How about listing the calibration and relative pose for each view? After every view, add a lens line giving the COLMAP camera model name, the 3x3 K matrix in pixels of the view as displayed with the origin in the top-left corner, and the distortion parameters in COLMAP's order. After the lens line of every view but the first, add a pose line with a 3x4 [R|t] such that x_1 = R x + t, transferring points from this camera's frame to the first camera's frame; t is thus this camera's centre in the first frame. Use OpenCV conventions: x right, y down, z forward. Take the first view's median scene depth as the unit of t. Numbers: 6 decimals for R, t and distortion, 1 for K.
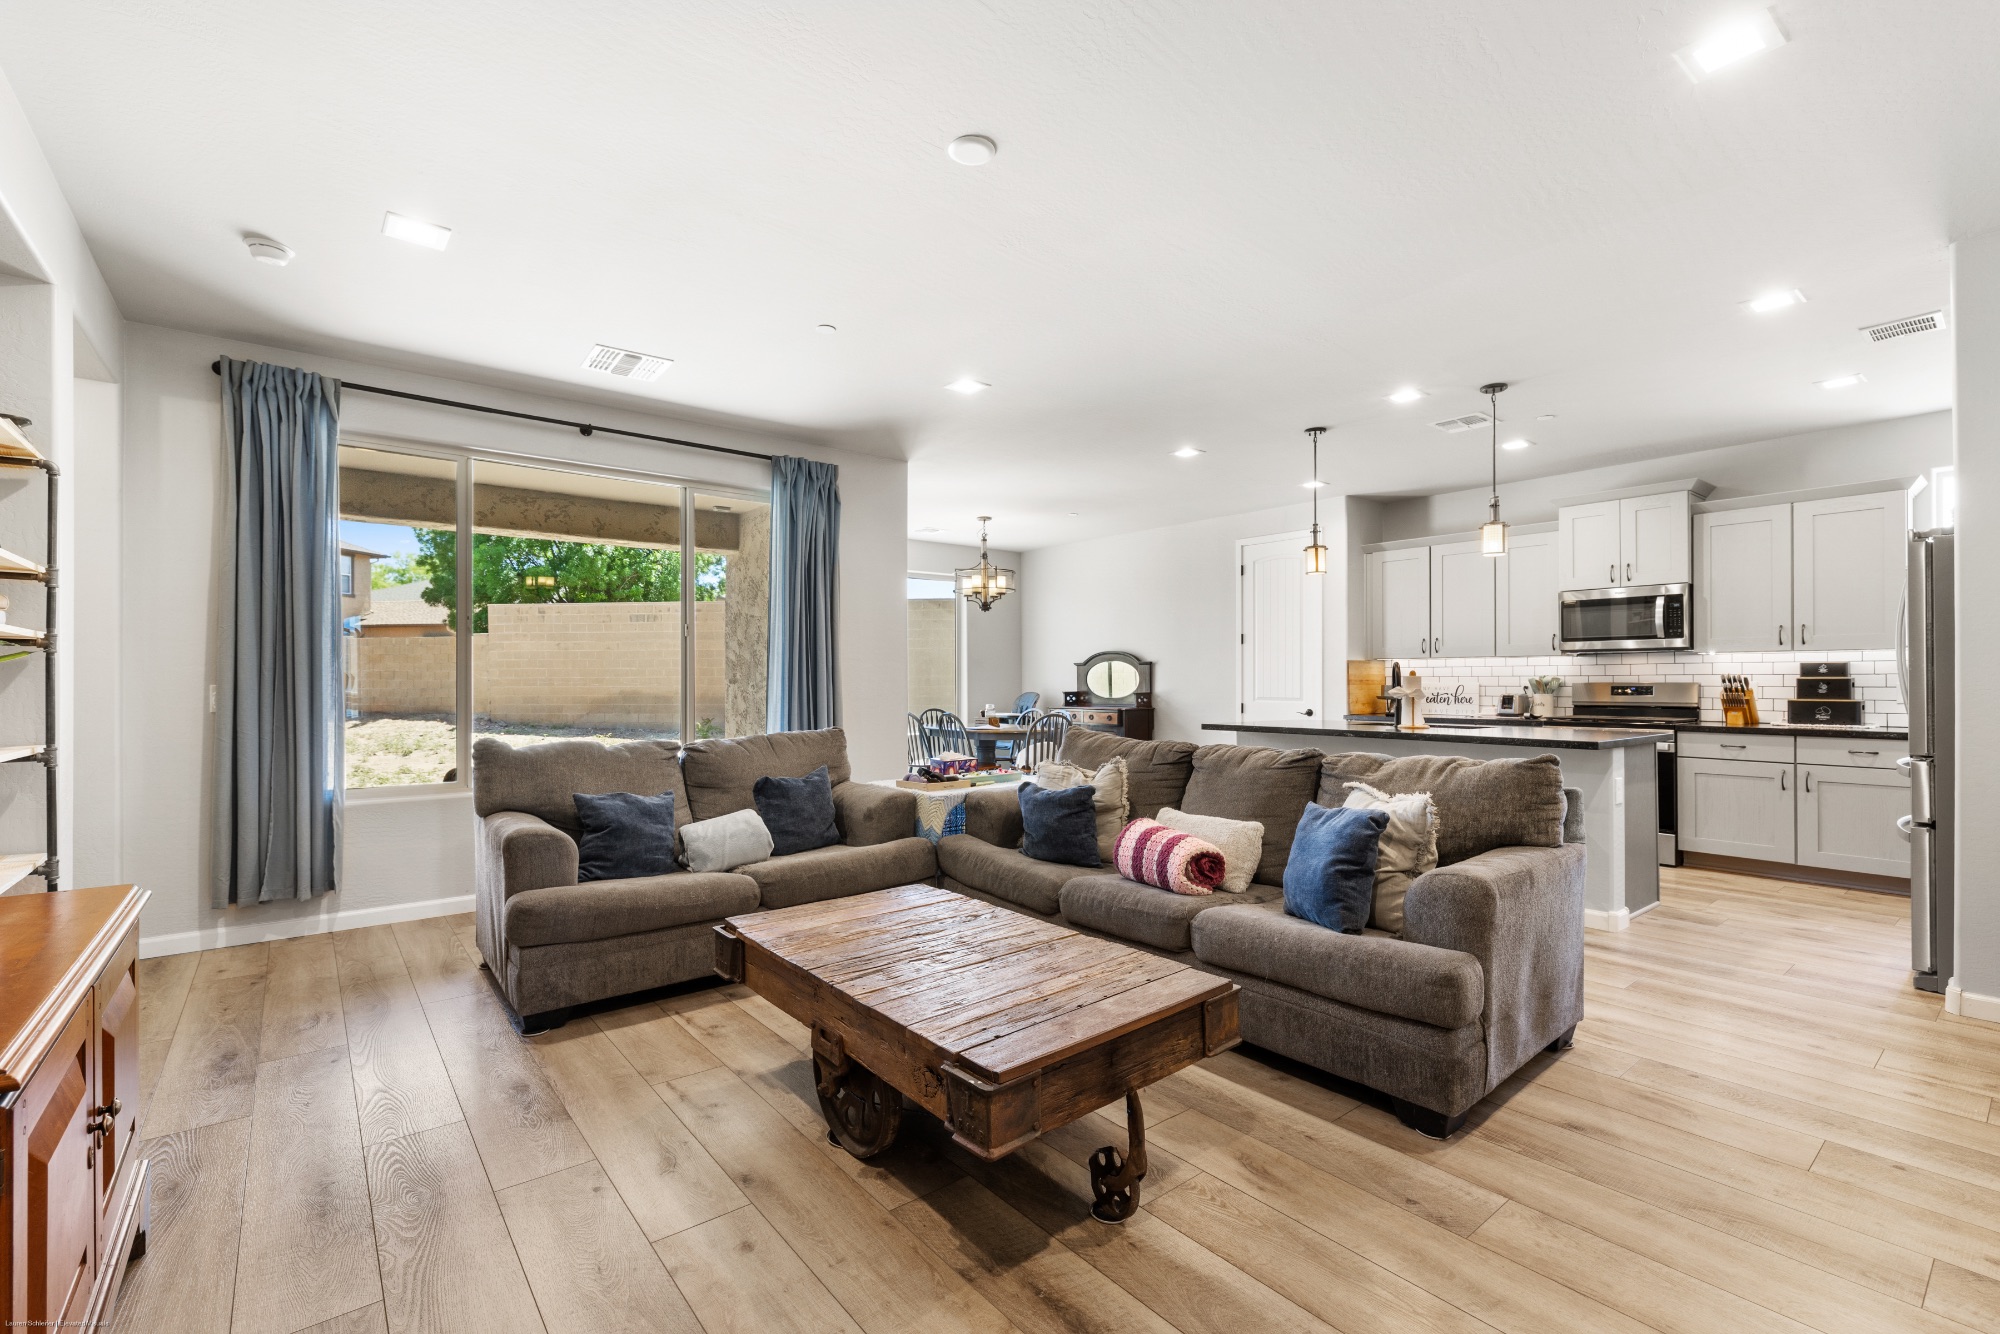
lens RADIAL K [[866.0, 0, 999.7], [0, 866.0, 678.5], [0, 0, 1]] dist [-0.000743, 0.002152]
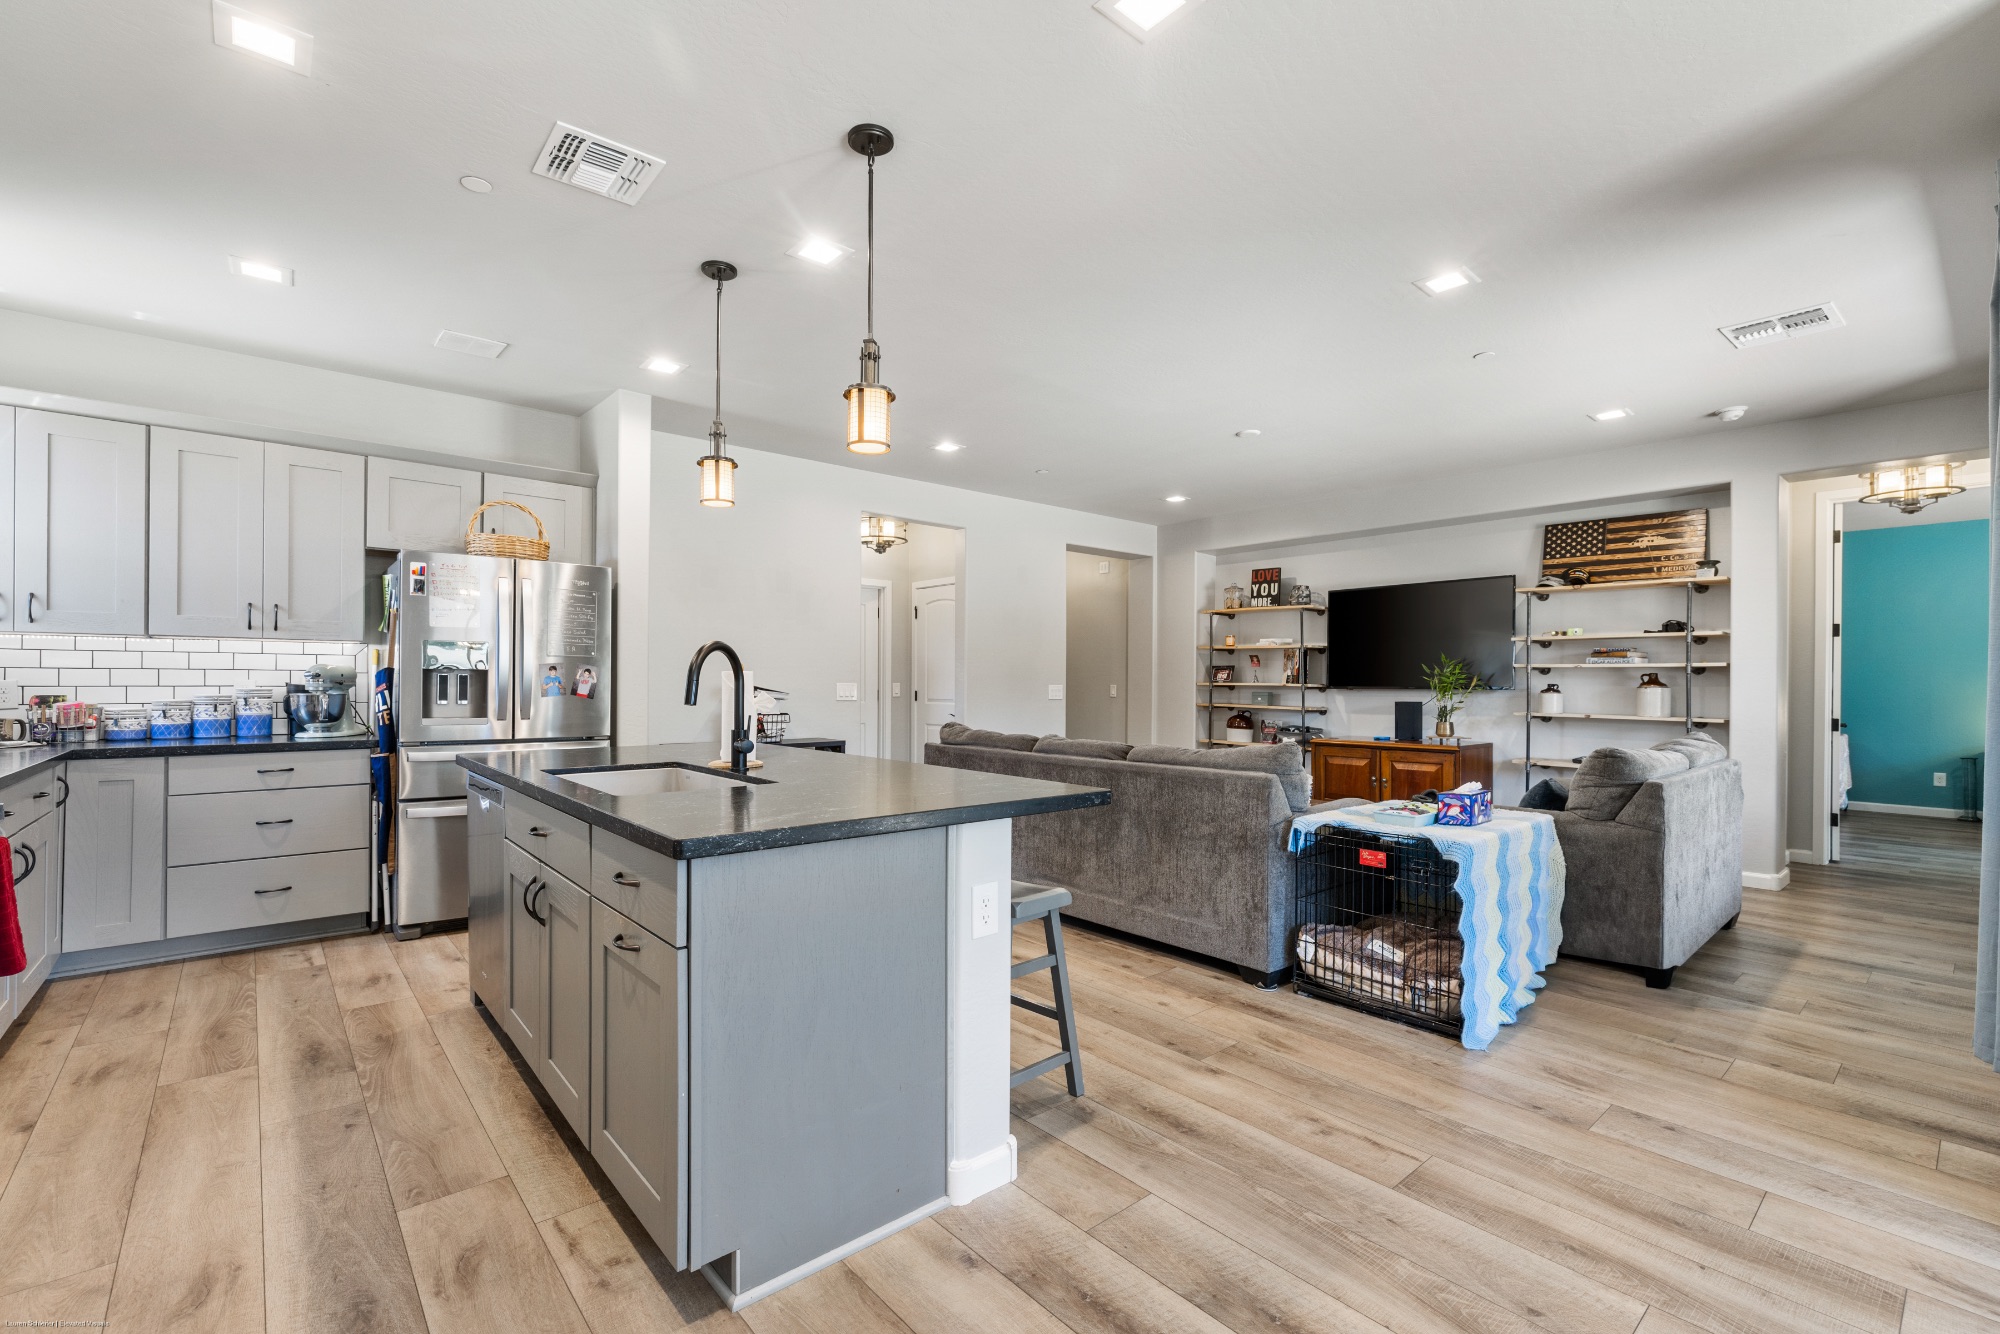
lens RADIAL K [[866.0, 0, 985.0], [0, 866.0, 676.9], [0, 0, 1]] dist [-0.000743, 0.002152]
pose [[-0.999661, -0.008212, -0.024705, 0.282588], [-0.007991, 0.999927, -0.009025, 0.002242], [0.024777, -0.008825, -0.999654, 1.305803]]
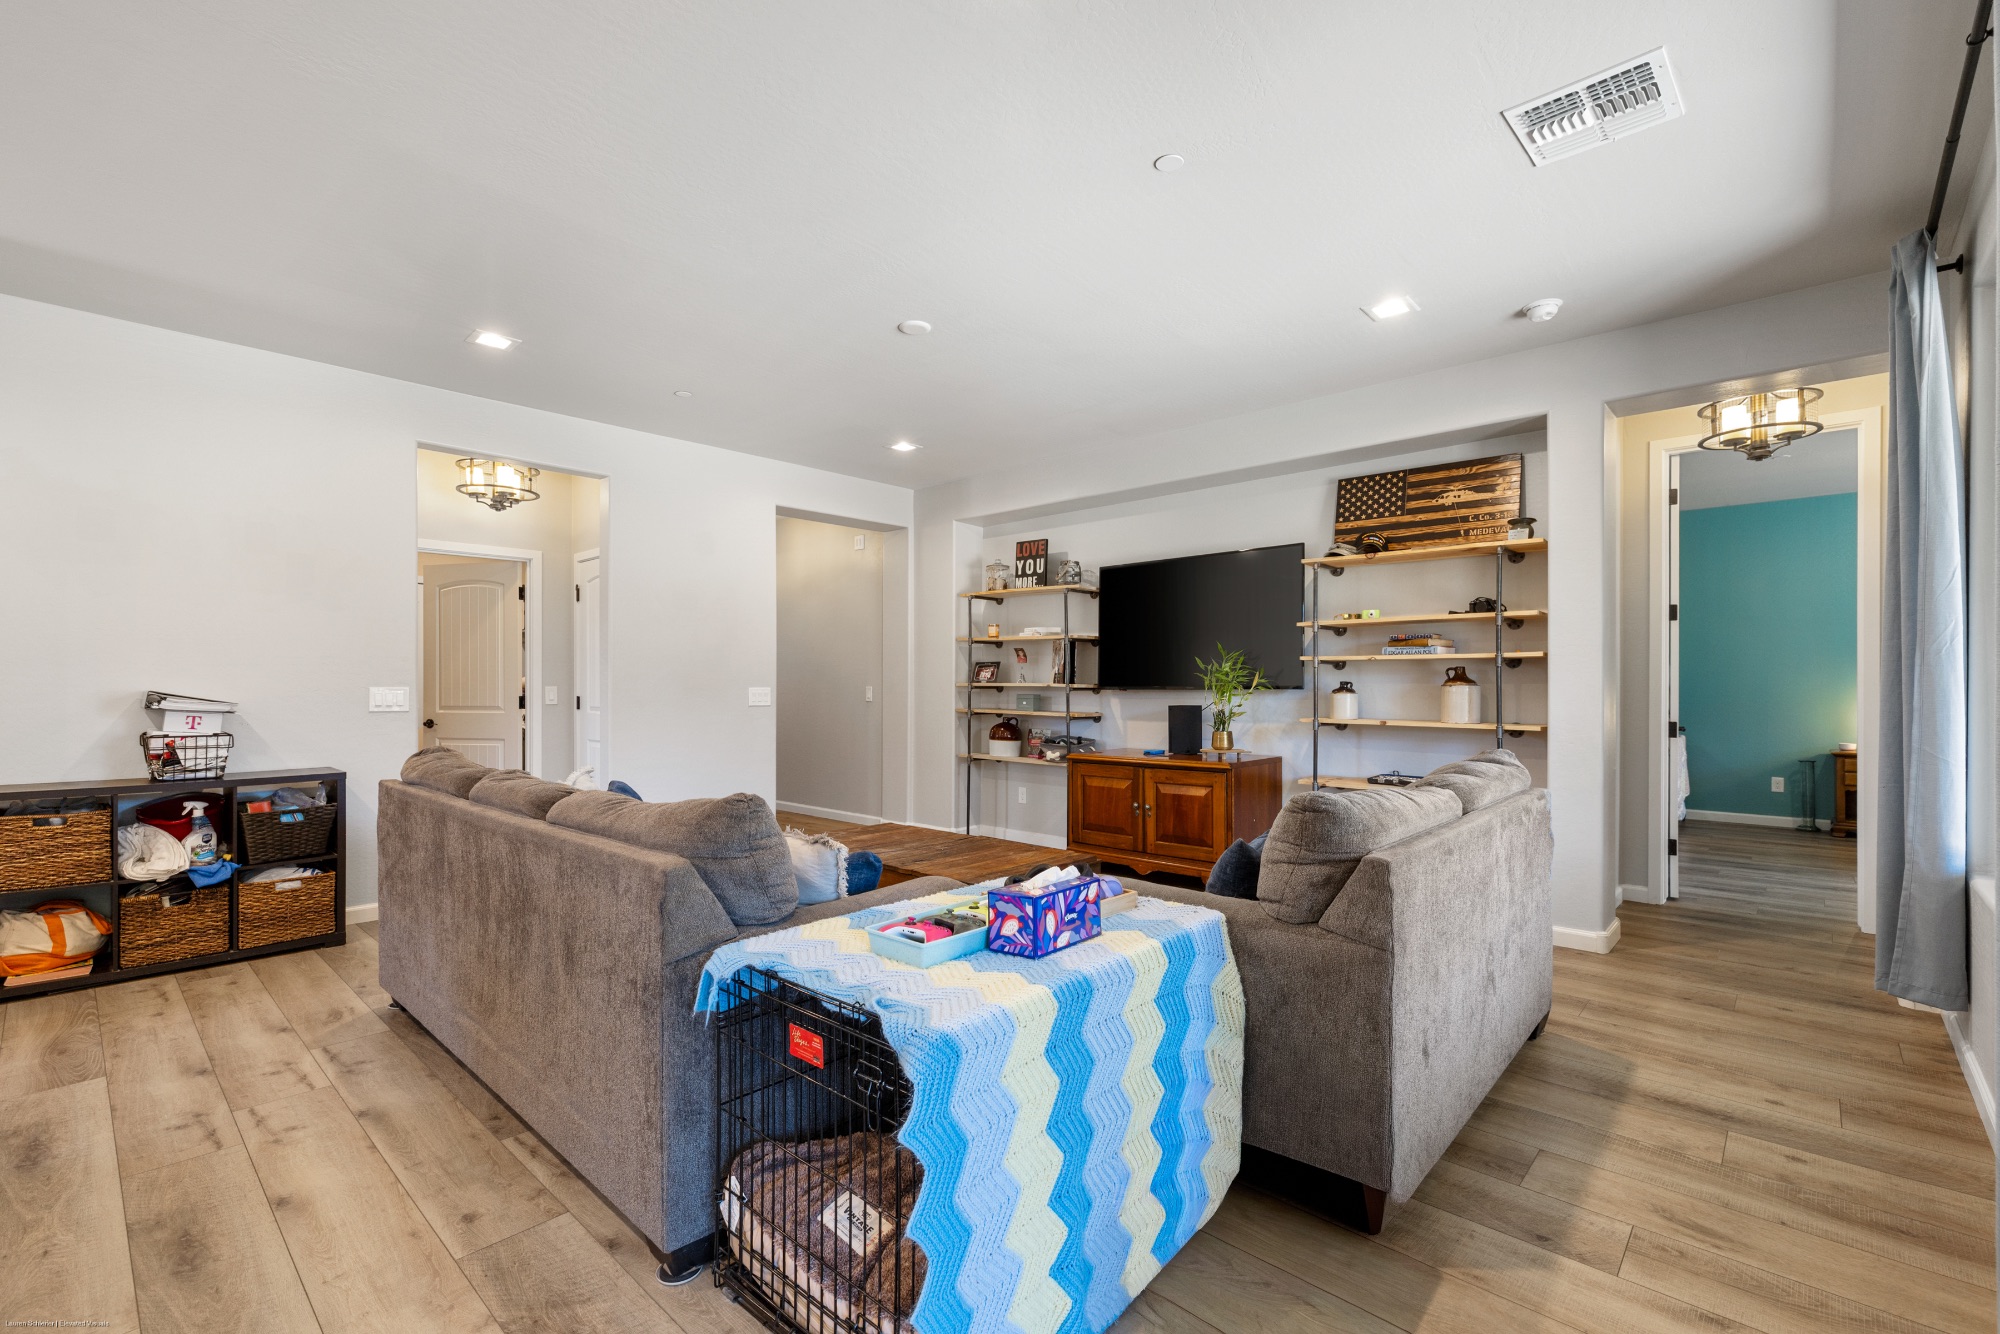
lens RADIAL K [[866.0, 0, 996.1], [0, 866.0, 679.4], [0, 0, 1]] dist [-0.000743, 0.002152]
pose [[-0.990530, -0.001511, -0.137289, 0.019499], [-0.000319, 0.999962, -0.008708, 0.000994], [0.137297, -0.008582, -0.990493, 1.049927]]
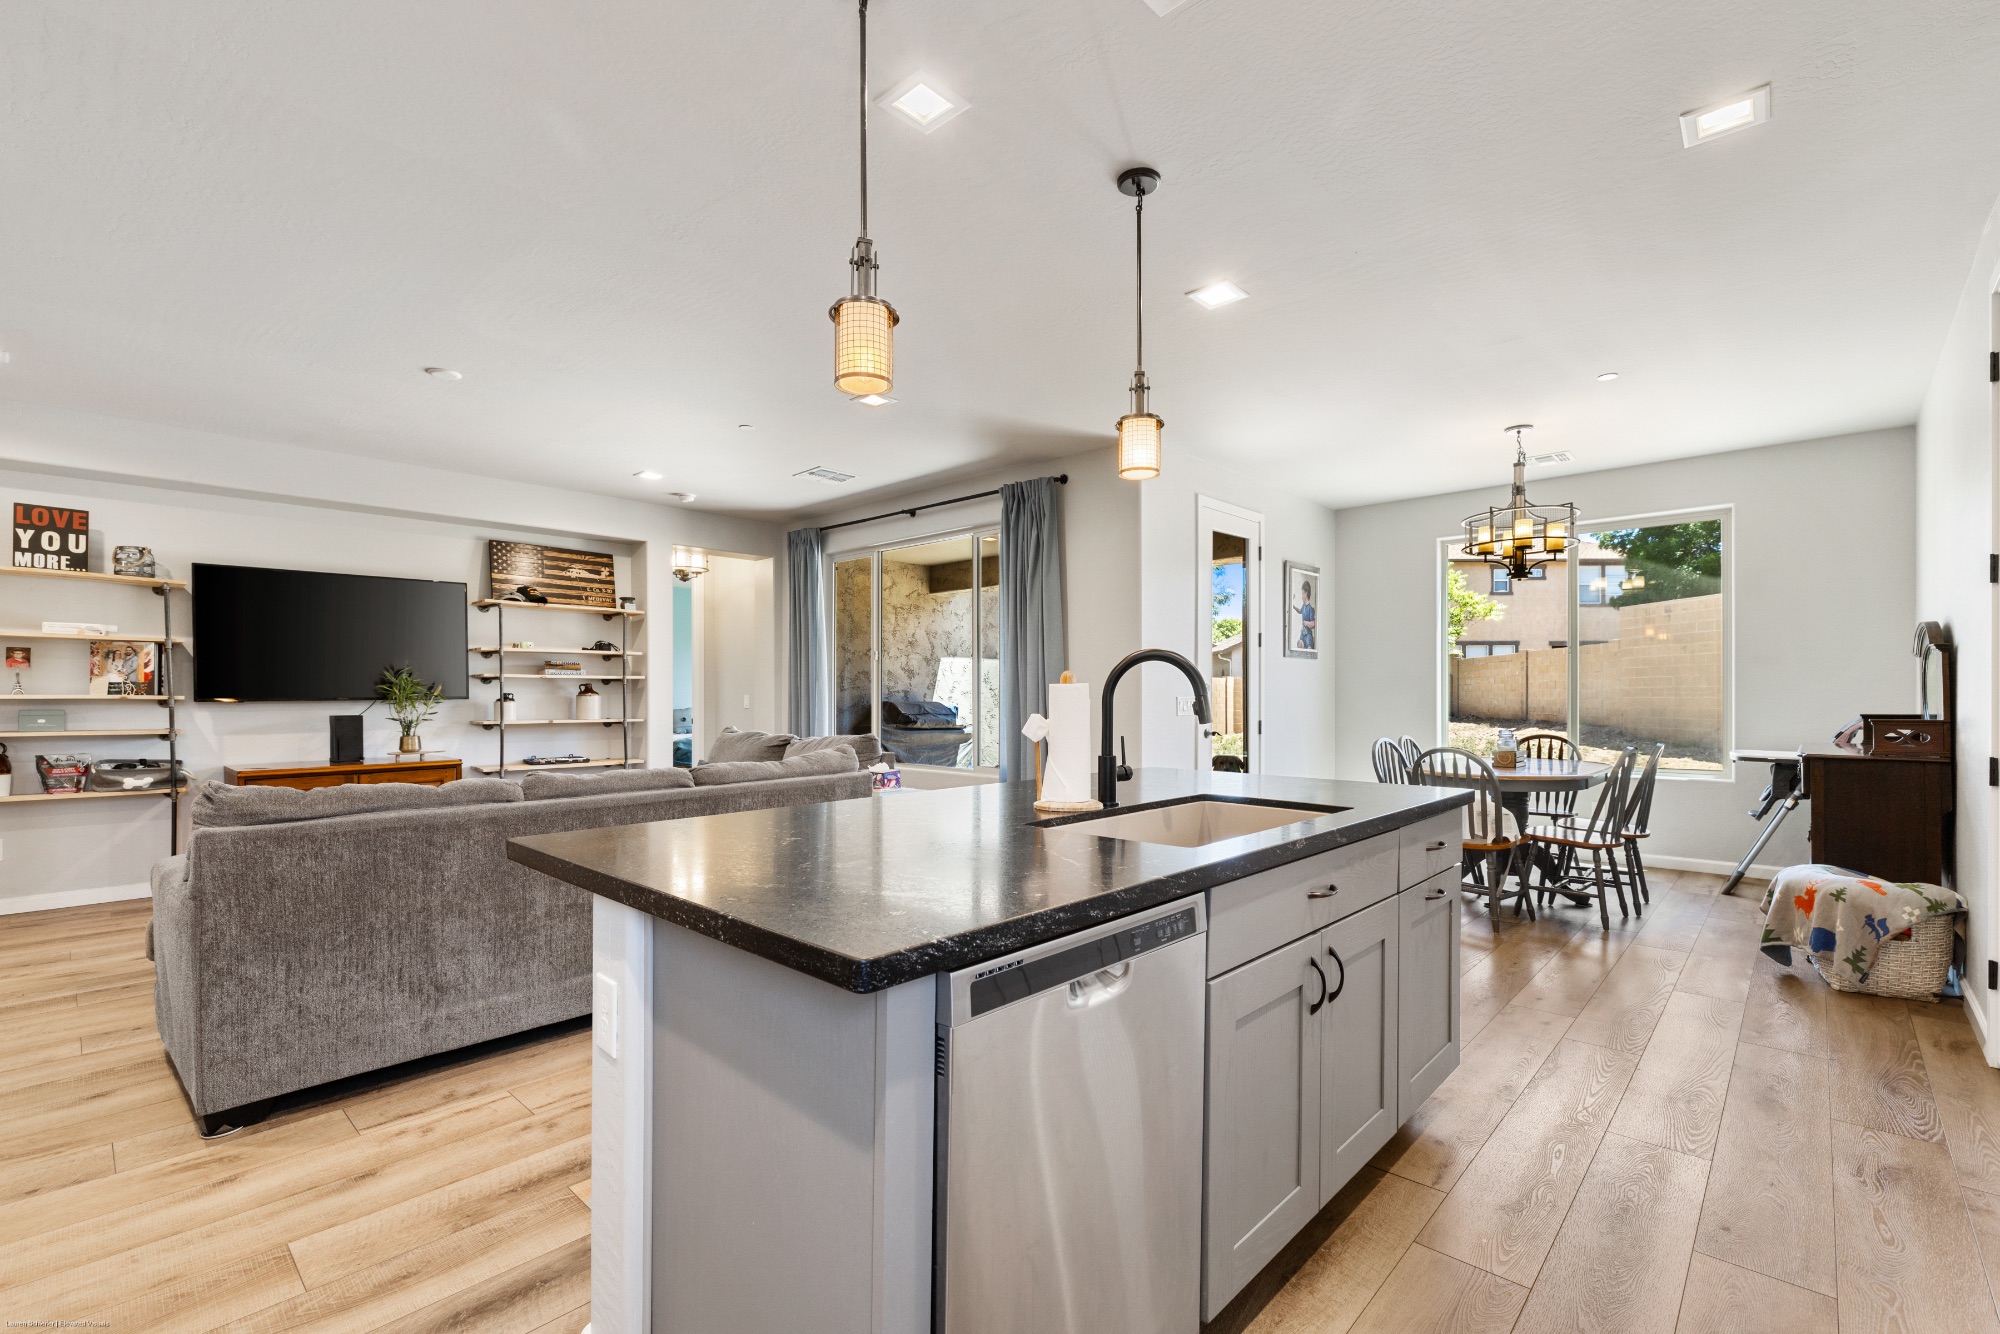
lens RADIAL K [[866.0, 0, 1020.4], [0, 866.0, 705.4], [0, 0, 1]] dist [-0.000743, 0.002152]
pose [[0.156303, 0.013454, -0.987618, 0.744097], [0.007174, 0.999865, 0.014756, 0.000031], [0.987683, -0.009392, 0.156185, 0.770608]]
